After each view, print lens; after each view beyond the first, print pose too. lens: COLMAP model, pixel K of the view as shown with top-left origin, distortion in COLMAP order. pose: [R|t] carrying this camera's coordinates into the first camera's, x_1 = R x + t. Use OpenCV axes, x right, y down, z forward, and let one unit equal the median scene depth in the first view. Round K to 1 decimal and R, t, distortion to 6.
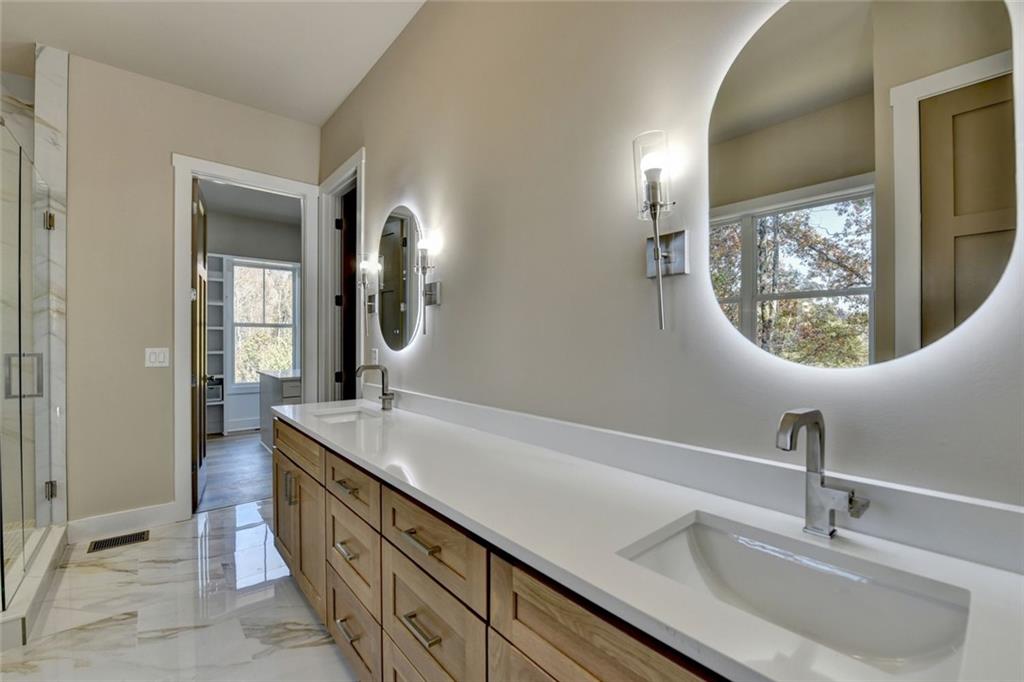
lens RADIAL K [[420.8, 0, 508.1], [0, 420.8, 345.9], [0, 0, 1]] dist [-0.023820, -0.000506]
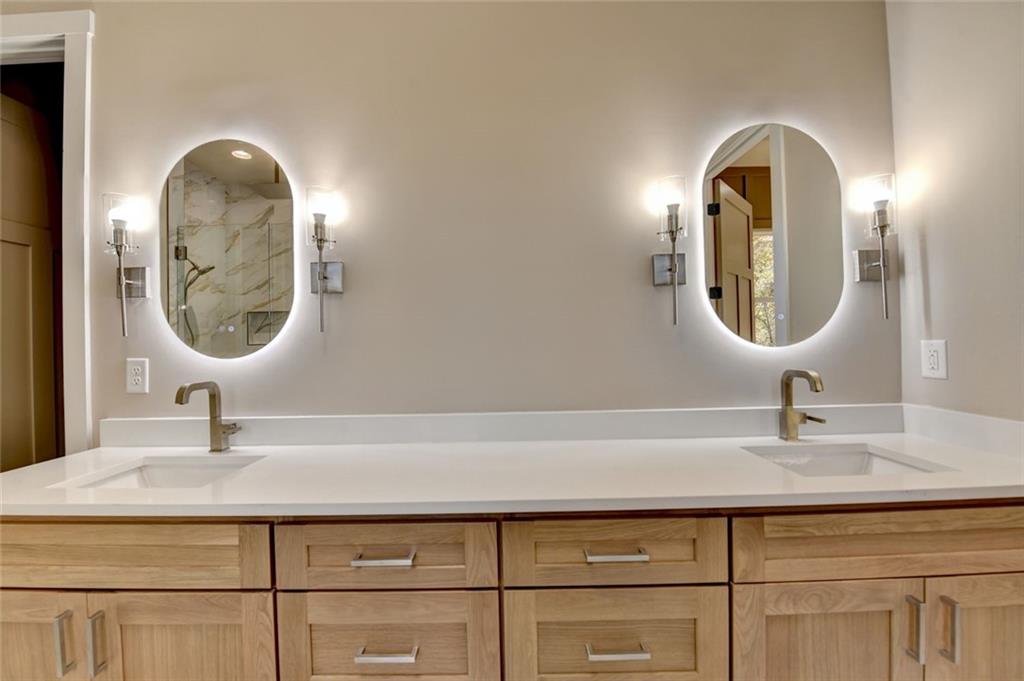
lens RADIAL K [[409.0, 0, 512.3], [0, 409.0, 341.7], [0, 0, 1]] dist [-0.022959, -0.000321]
pose [[0.656153, -0.010864, 0.754550, -0.458461], [0.026971, 0.999595, -0.009061, 0.003857], [-0.754146, 0.026297, 0.656180, 0.263034]]
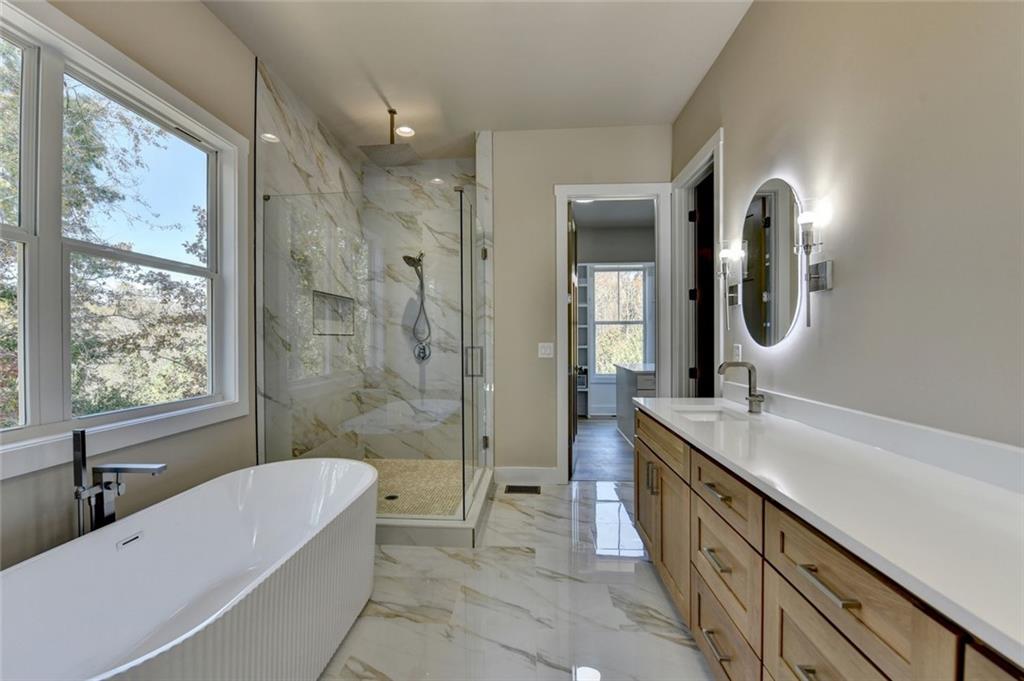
lens RADIAL K [[420.7, 0, 508.5], [0, 420.7, 343.4], [0, 0, 1]] dist [-0.030131, -0.000189]
pose [[0.713301, 0.002870, -0.700852, -0.044510], [0.000294, 0.999990, 0.004394, 0.001242], [0.700858, -0.003341, 0.713293, 0.009072]]
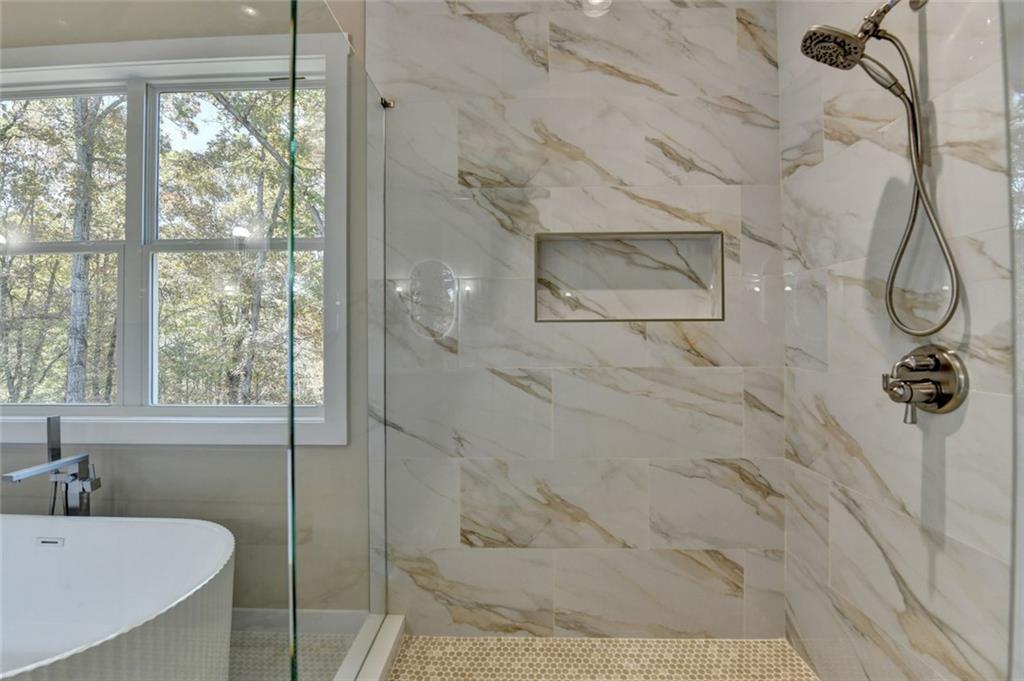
lens RADIAL K [[429.8, 0, 513.6], [0, 429.8, 332.5], [0, 0, 1]] dist [-0.009133, -0.000302]
pose [[-0.682298, -0.000561, -0.731074, -0.972914], [0.000035, 1.000000, -0.000800, -0.004209], [0.731074, -0.000571, -0.682297, 1.064131]]
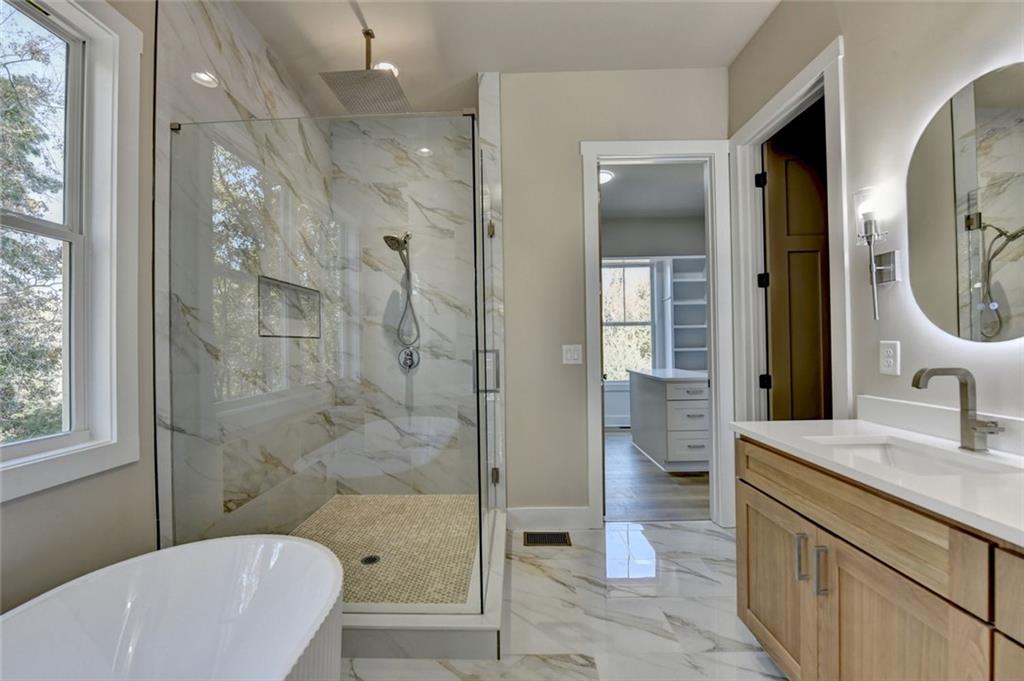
lens RADIAL K [[420.8, 0, 508.1], [0, 420.8, 345.4], [0, 0, 1]] dist [-0.023820, -0.000506]
pose [[0.742513, -0.011653, -0.669731, -0.382610], [0.010524, 0.999928, -0.005731, 0.012897], [0.669749, -0.002793, 0.742582, 0.210928]]
